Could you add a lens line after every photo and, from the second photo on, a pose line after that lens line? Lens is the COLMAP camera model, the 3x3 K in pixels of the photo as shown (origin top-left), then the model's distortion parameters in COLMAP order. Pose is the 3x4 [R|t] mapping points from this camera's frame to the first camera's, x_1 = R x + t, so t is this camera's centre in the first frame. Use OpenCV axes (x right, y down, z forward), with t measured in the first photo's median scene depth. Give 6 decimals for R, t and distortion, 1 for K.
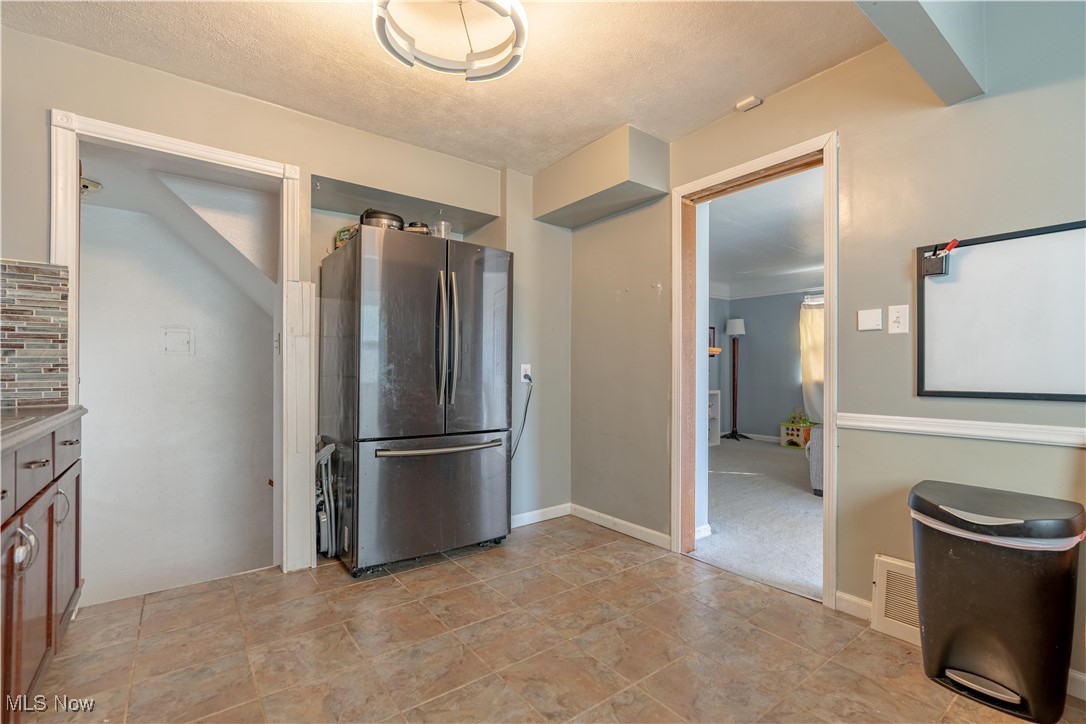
lens RADIAL K [[488.2, 0, 544.5], [0, 488.2, 363.2], [0, 0, 1]] dist [-0.009994, 0.005369]
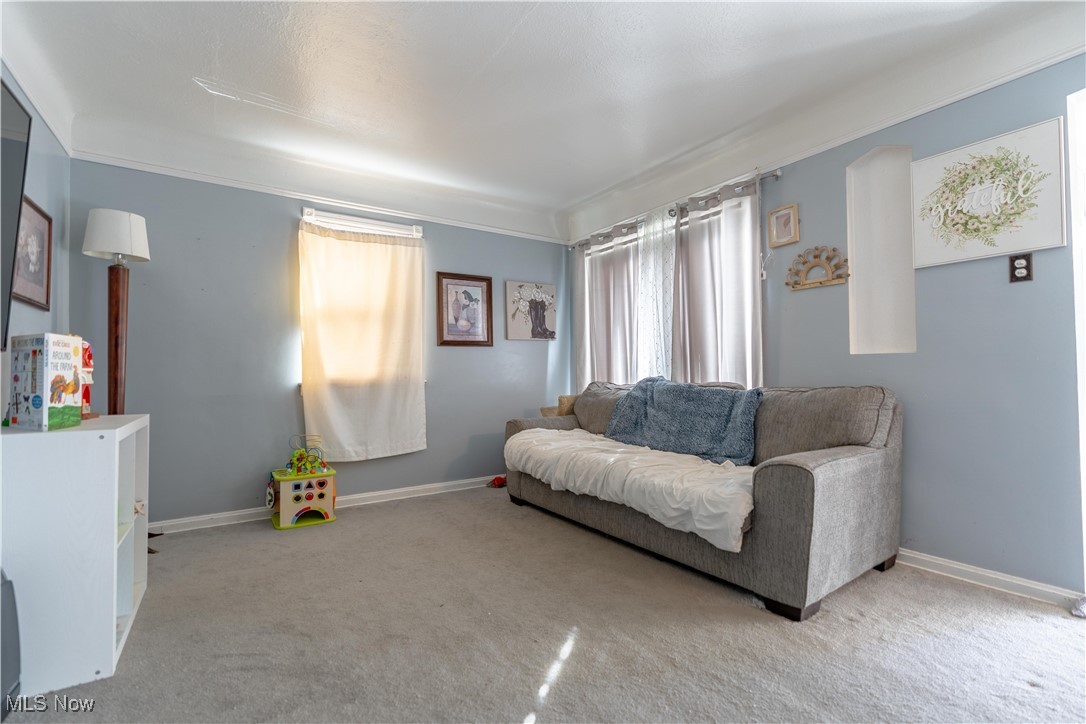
lens RADIAL K [[488.2, 0, 544.5], [0, 488.2, 363.2], [0, 0, 1]] dist [-0.009994, 0.005369]
pose [[0.057133, 0.018359, 0.998198, 0.063206], [-0.001893, 0.999831, -0.018281, 0.029454], [-0.998365, -0.000845, 0.057159, 0.773788]]
